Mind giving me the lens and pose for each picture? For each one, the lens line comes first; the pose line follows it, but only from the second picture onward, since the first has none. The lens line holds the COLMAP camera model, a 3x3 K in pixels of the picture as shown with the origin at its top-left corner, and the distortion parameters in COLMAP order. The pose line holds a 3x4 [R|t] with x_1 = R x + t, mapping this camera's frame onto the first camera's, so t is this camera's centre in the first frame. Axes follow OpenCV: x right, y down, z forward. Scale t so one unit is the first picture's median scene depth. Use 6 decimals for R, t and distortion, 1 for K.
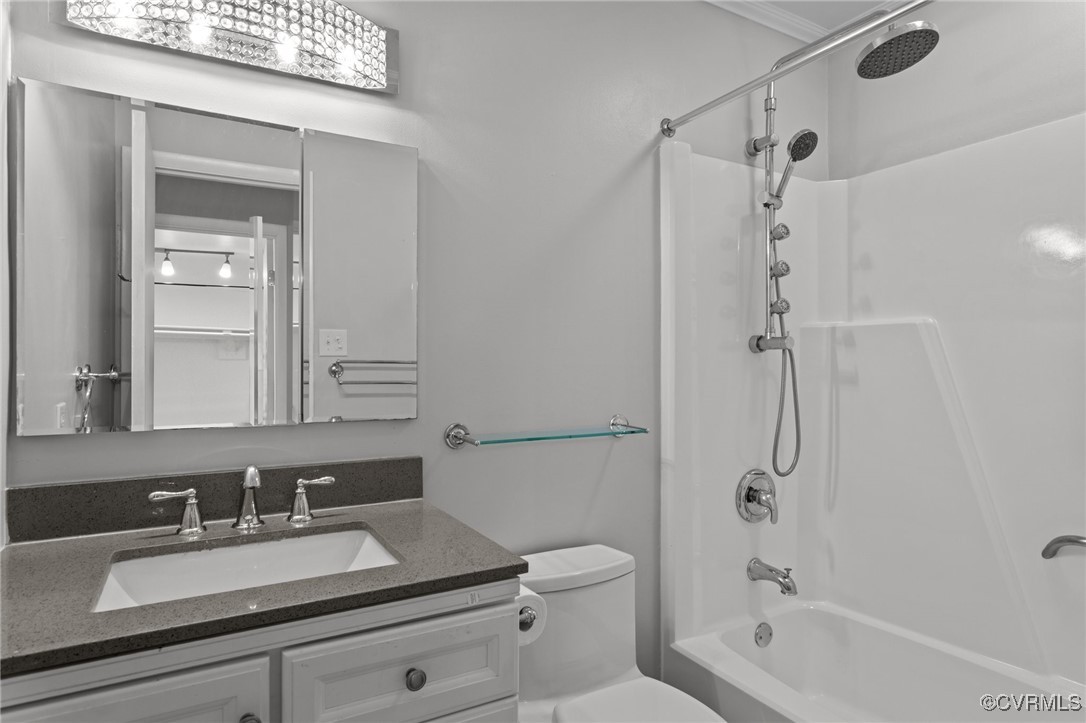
lens RADIAL K [[608.6, 0, 543.4], [0, 608.6, 367.7], [0, 0, 1]] dist [-0.000048, 0.000914]
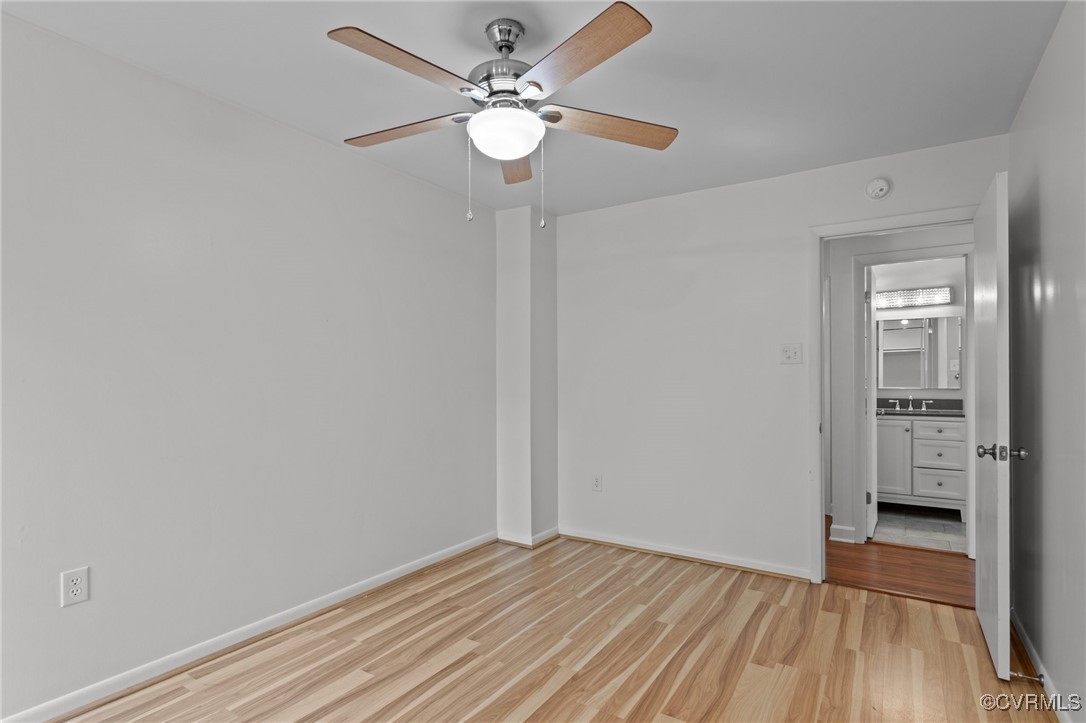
lens RADIAL K [[552.1, 0, 526.6], [0, 552.1, 377.5], [0, 0, 1]] dist [-0.005061, -0.000392]
pose [[0.444712, -0.001711, -0.895672, 1.843326], [0.002761, 0.999996, -0.000540, 0.008577], [0.895669, -0.002233, 0.444715, -3.257959]]
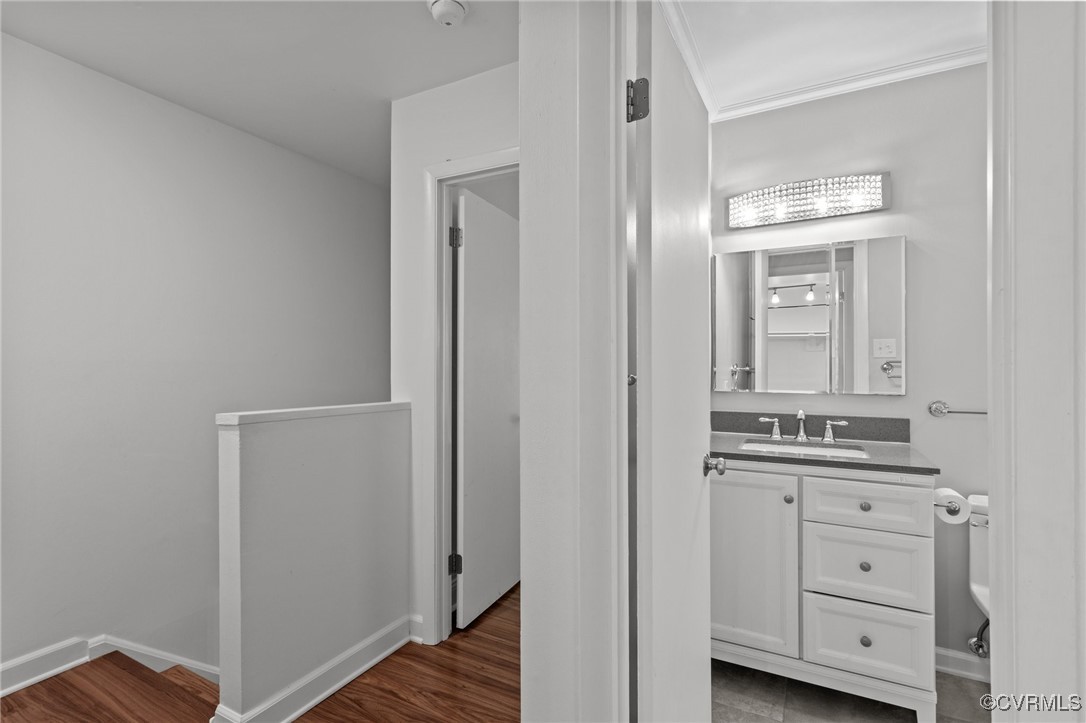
lens RADIAL K [[513.2, 0, 540.5], [0, 513.2, 362.6], [0, 0, 1]] dist [0.002626, 0.000565]
pose [[0.535191, -0.005570, -0.844713, 0.513615], [-0.001236, 0.999972, -0.007377, 0.005396], [0.844730, 0.004992, 0.535169, -0.692108]]
